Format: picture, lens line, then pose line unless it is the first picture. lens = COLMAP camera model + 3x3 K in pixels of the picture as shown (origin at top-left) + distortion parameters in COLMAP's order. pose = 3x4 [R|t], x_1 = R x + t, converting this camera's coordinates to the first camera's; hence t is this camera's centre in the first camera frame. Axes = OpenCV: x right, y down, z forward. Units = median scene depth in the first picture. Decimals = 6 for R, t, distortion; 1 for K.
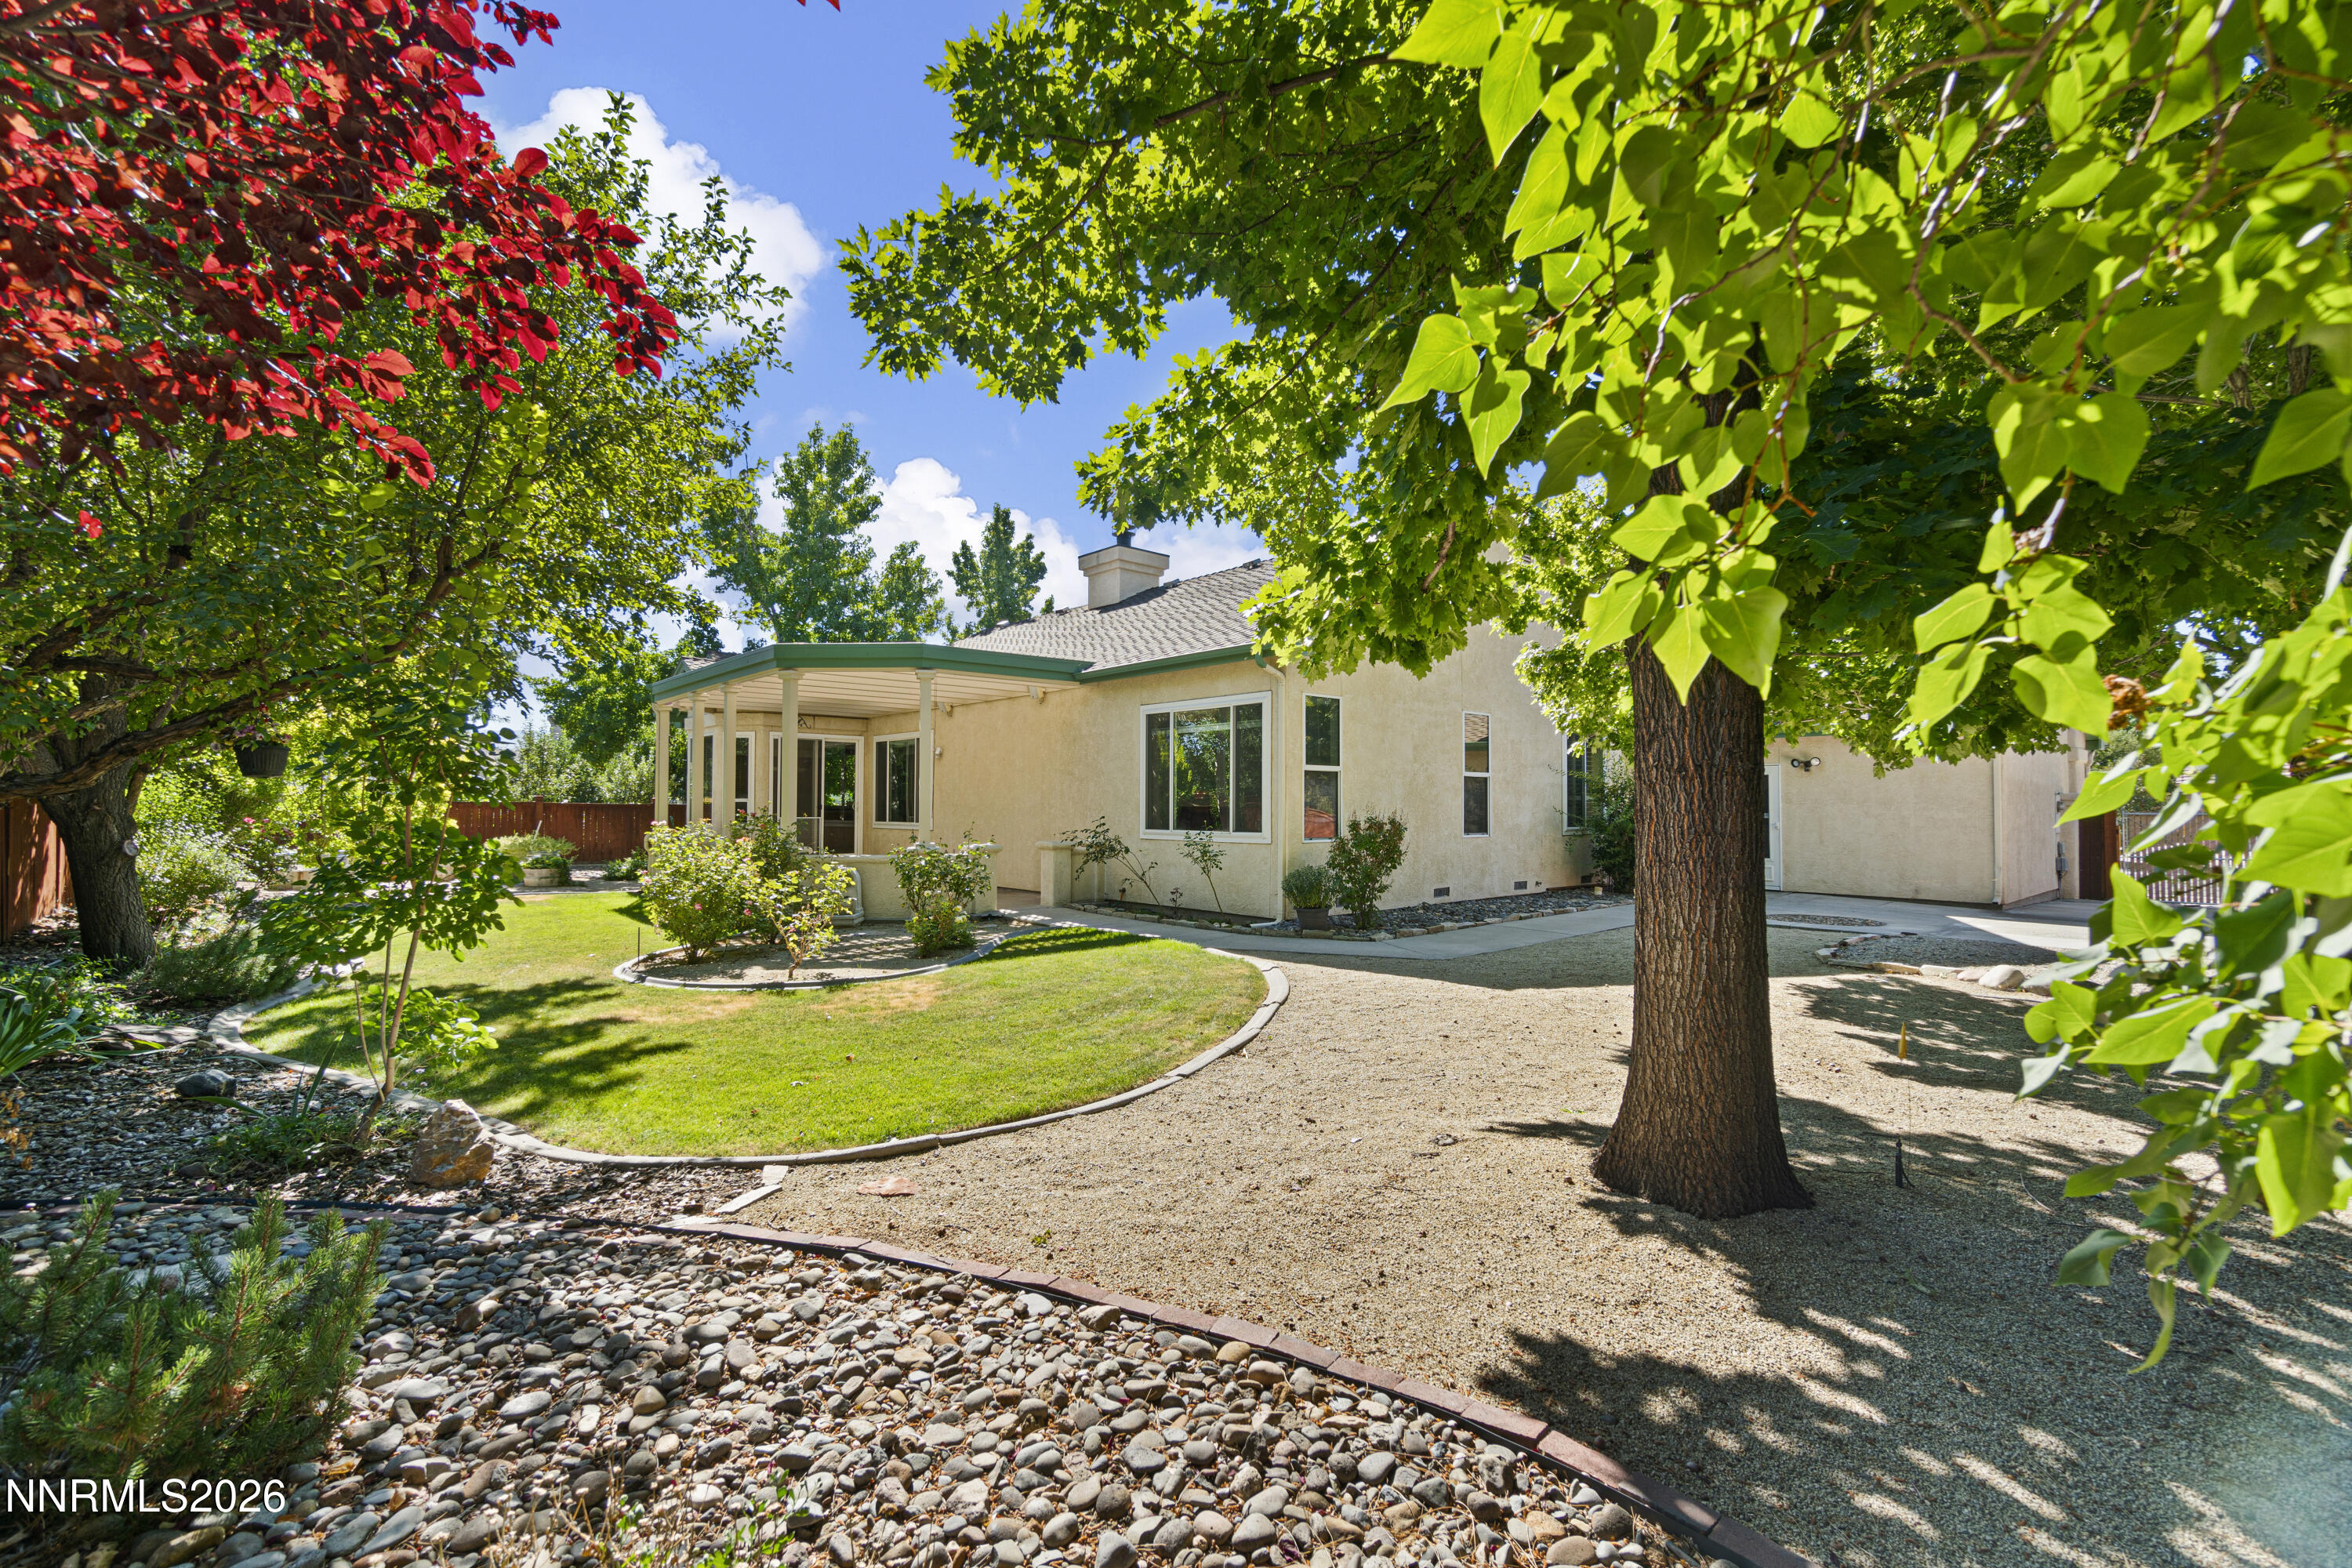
lens RADIAL K [[1015.1, 0, 1166.5], [0, 1015.1, 777.0], [0, 0, 1]] dist [-0.002925, 0.000467]
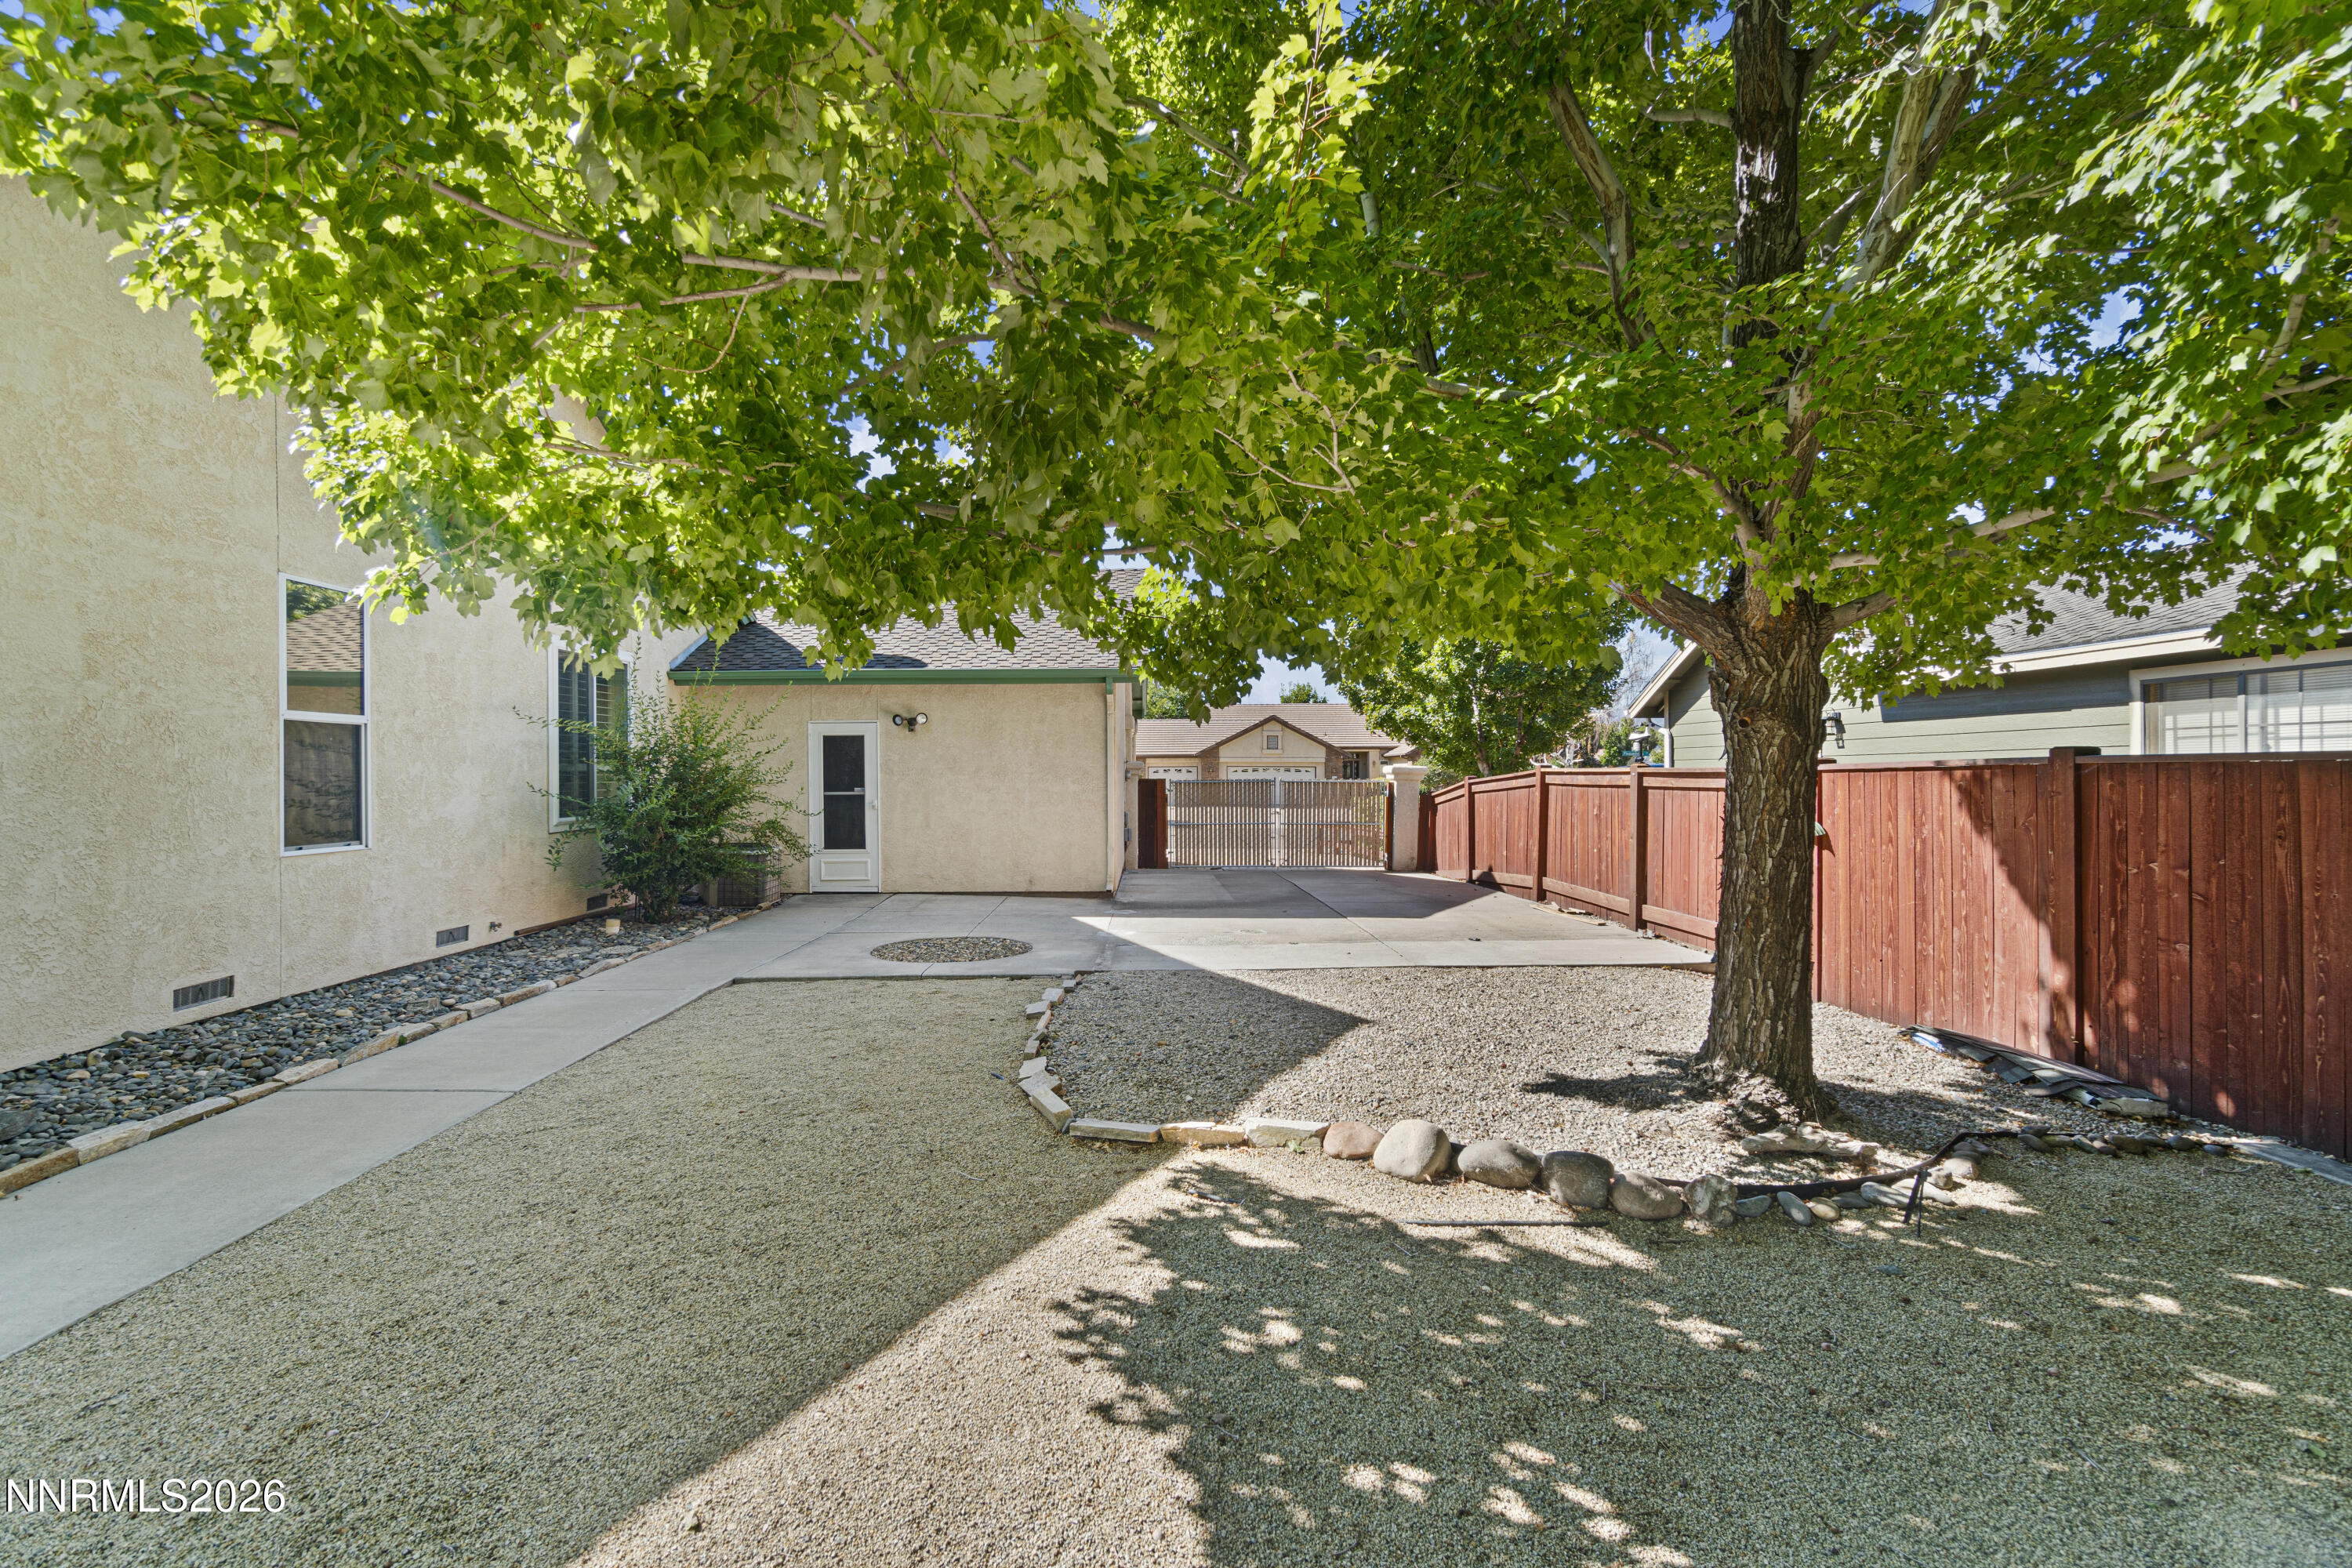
lens RADIAL K [[1033.3, 0, 1166.2], [0, 1033.3, 770.5], [0, 0, 1]] dist [-0.002956, 0.001073]
pose [[0.653955, -0.004603, 0.756520, 0.201872], [-0.014228, 0.999730, 0.018381, 0.007587], [-0.756400, -0.022784, 0.653713, 0.406373]]
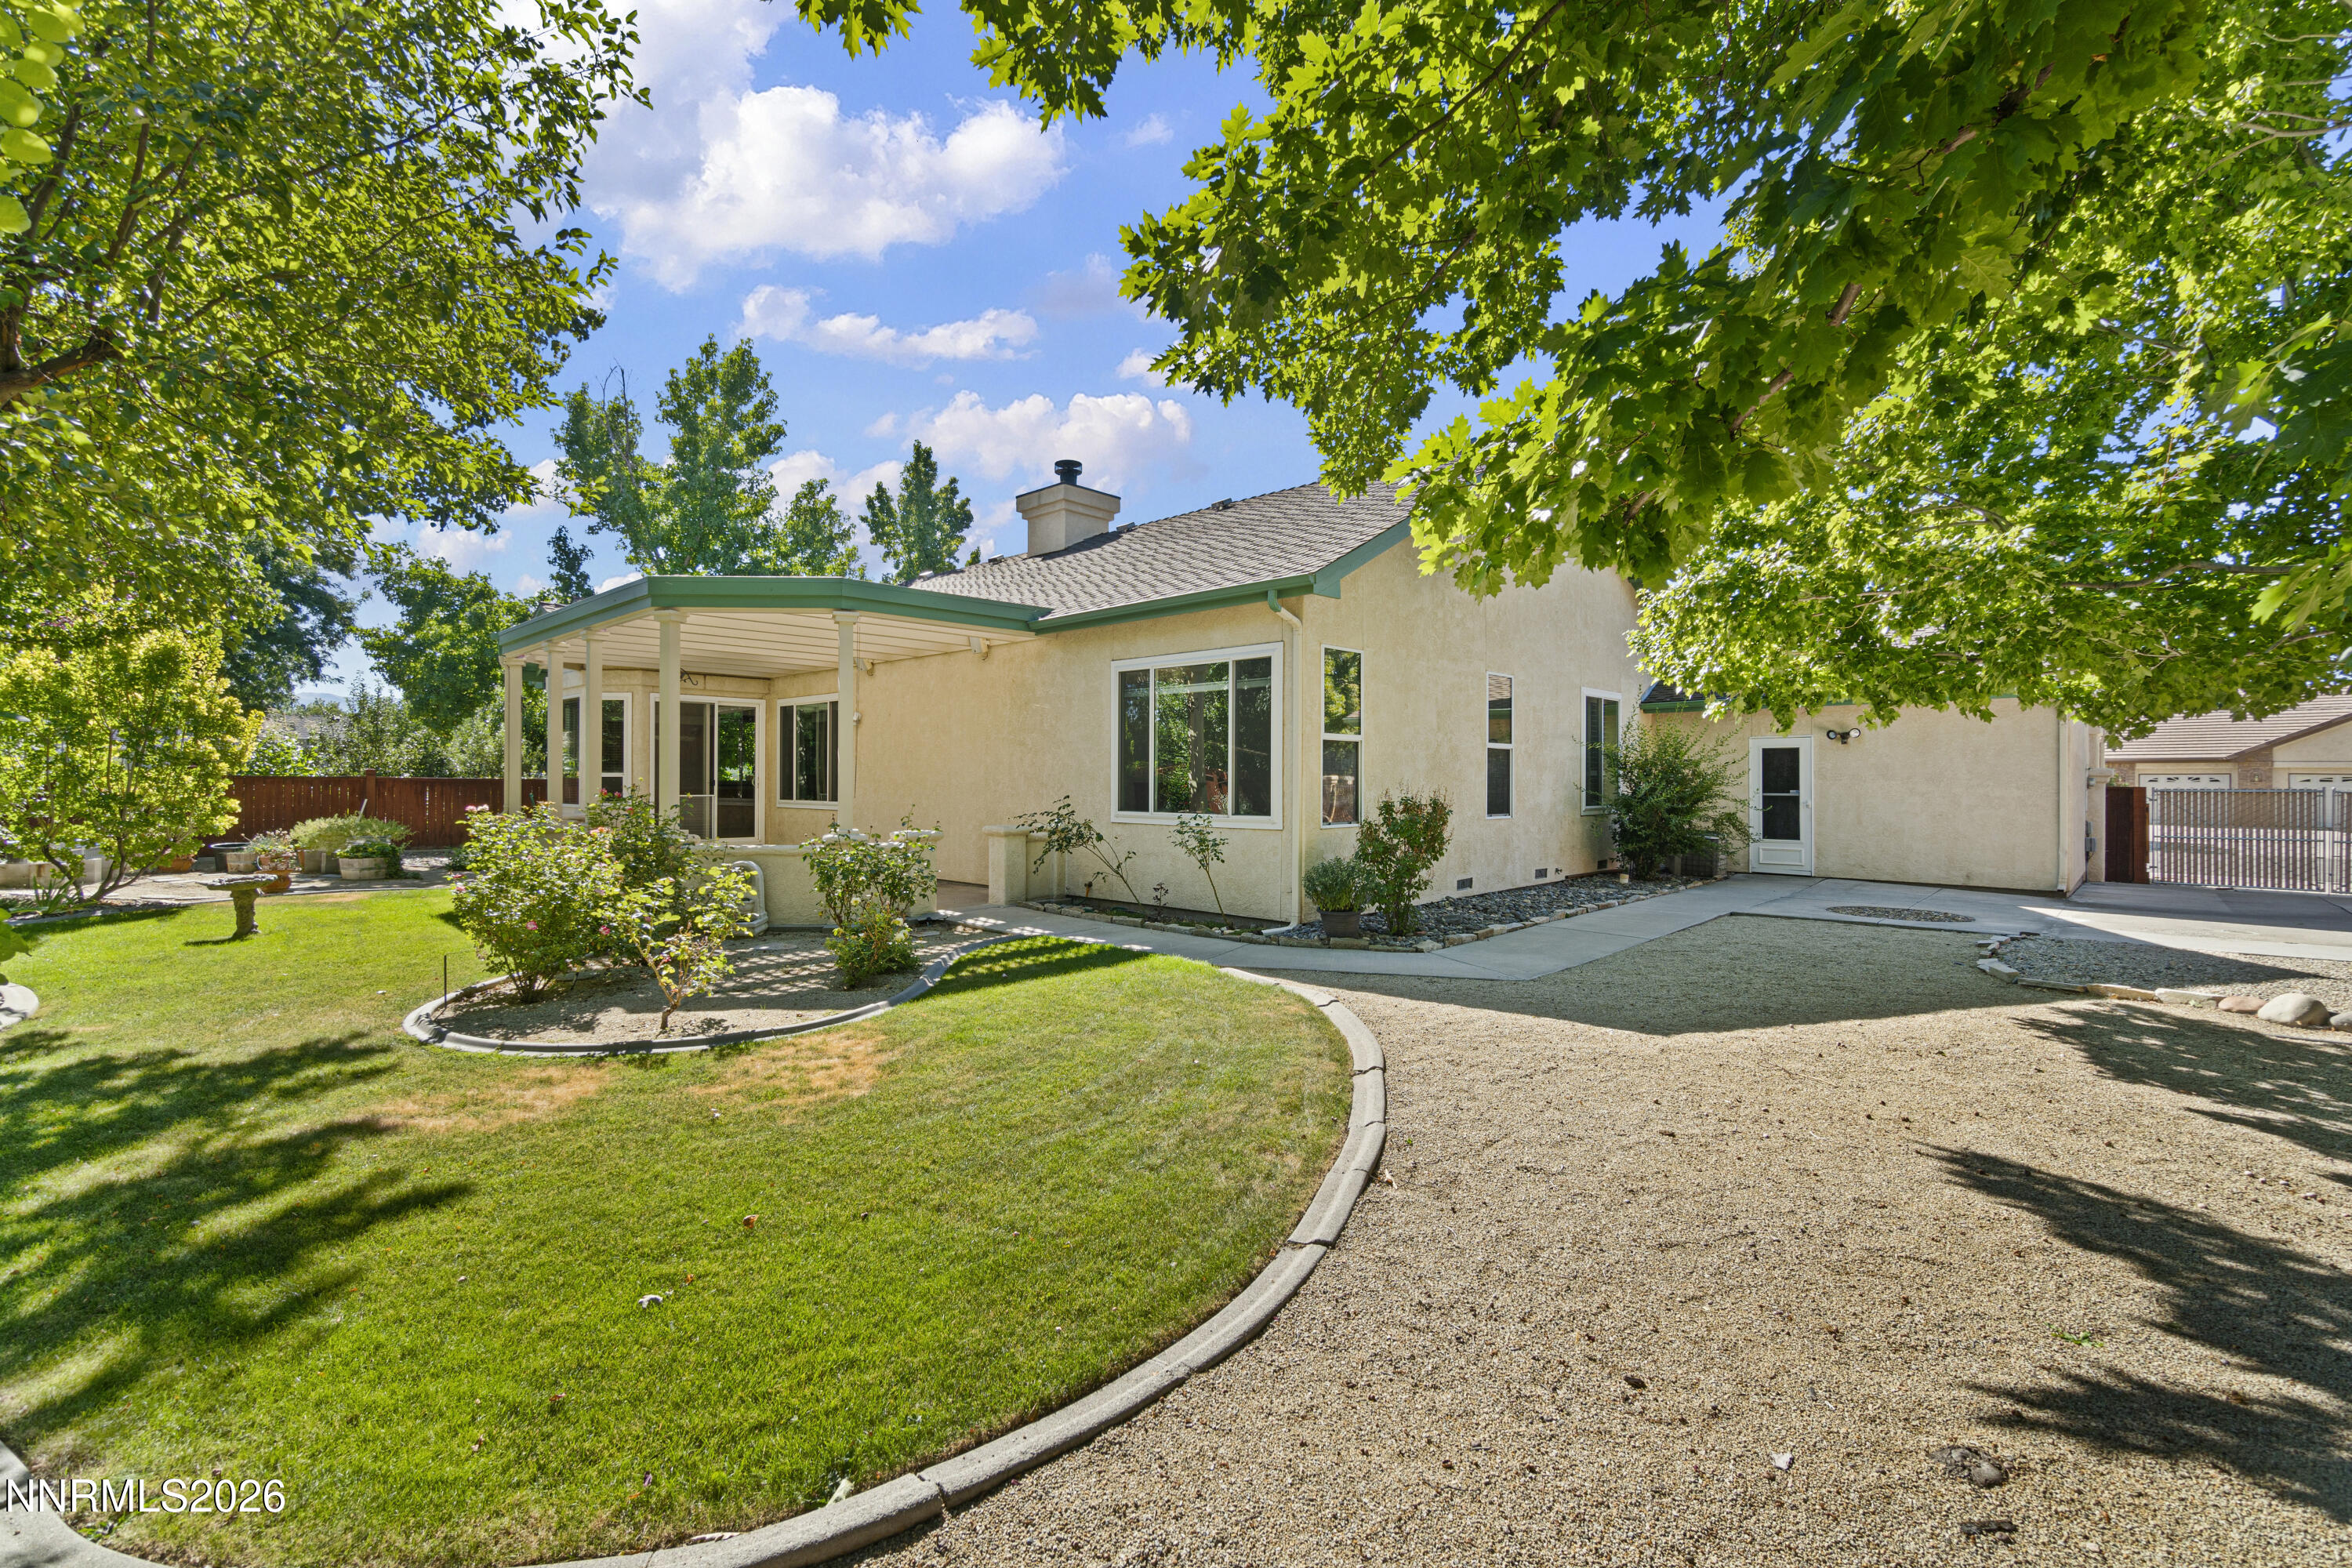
lens RADIAL K [[1033.3, 0, 1166.2], [0, 1033.3, 770.5], [0, 0, 1]] dist [-0.002956, 0.001073]
pose [[0.996701, 0.000994, 0.081149, -0.047426], [-0.002623, 0.999797, 0.019972, 0.001655], [-0.081113, -0.020119, 0.996502, 0.153396]]
